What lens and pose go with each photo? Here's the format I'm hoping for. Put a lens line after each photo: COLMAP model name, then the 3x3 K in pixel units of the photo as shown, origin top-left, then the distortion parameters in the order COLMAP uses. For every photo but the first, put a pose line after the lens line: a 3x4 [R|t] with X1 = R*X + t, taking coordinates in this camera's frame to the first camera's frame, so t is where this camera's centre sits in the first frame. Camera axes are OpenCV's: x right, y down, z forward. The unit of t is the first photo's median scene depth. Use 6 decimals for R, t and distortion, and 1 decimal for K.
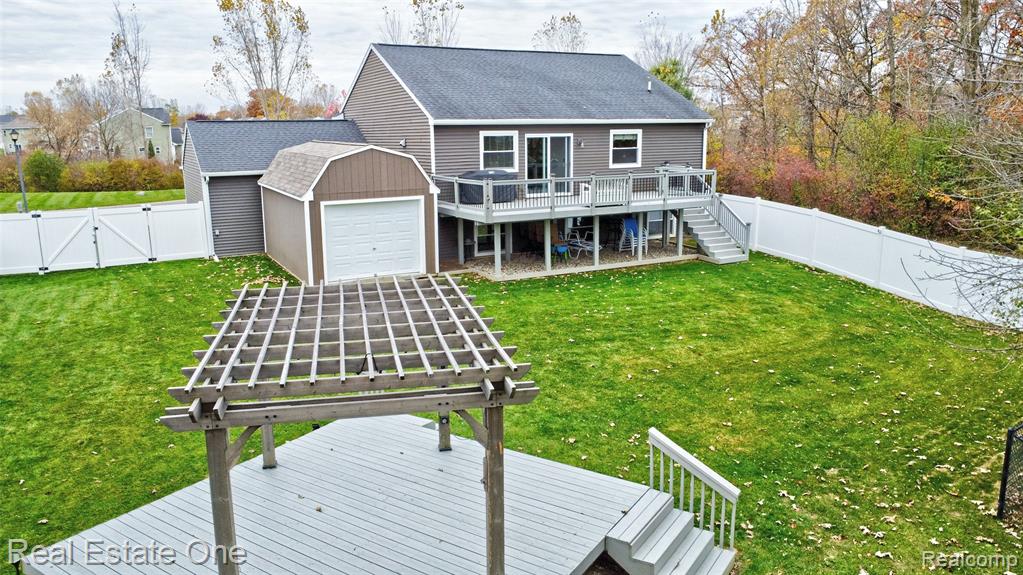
lens RADIAL K [[740.9, 0, 511.5], [0, 740.9, 287.5], [0, 0, 1]] dist [-0.025060, -0.008928]
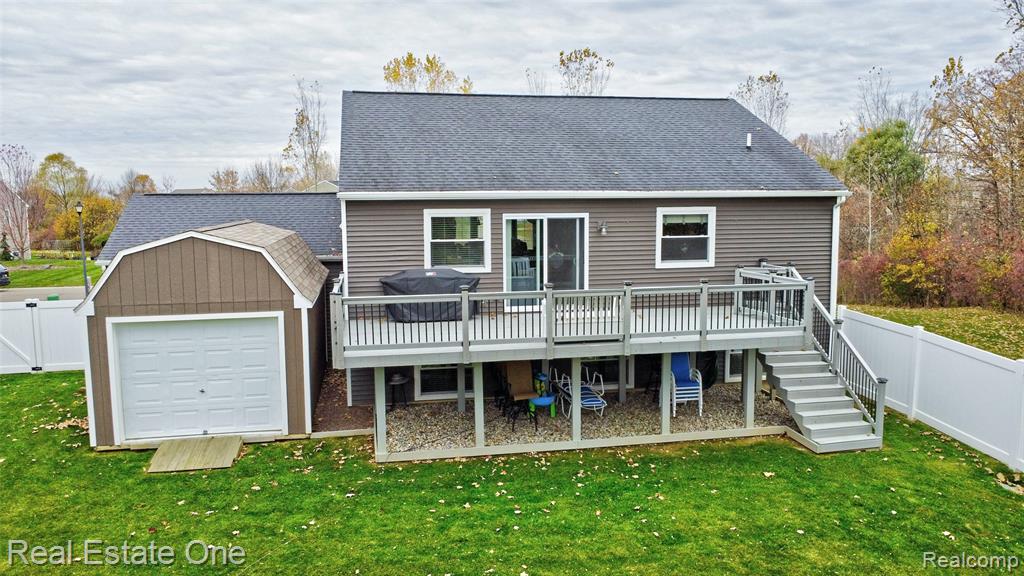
lens RADIAL K [[741.7, 0, 512.0], [0, 741.7, 288.0], [0, 0, 1]] dist [-0.025060, -0.008928]
pose [[0.953774, 0.036883, -0.298253, 0.212962], [-0.065023, 0.994258, -0.084983, -0.086787], [0.293406, 0.100448, 0.950696, 0.386111]]
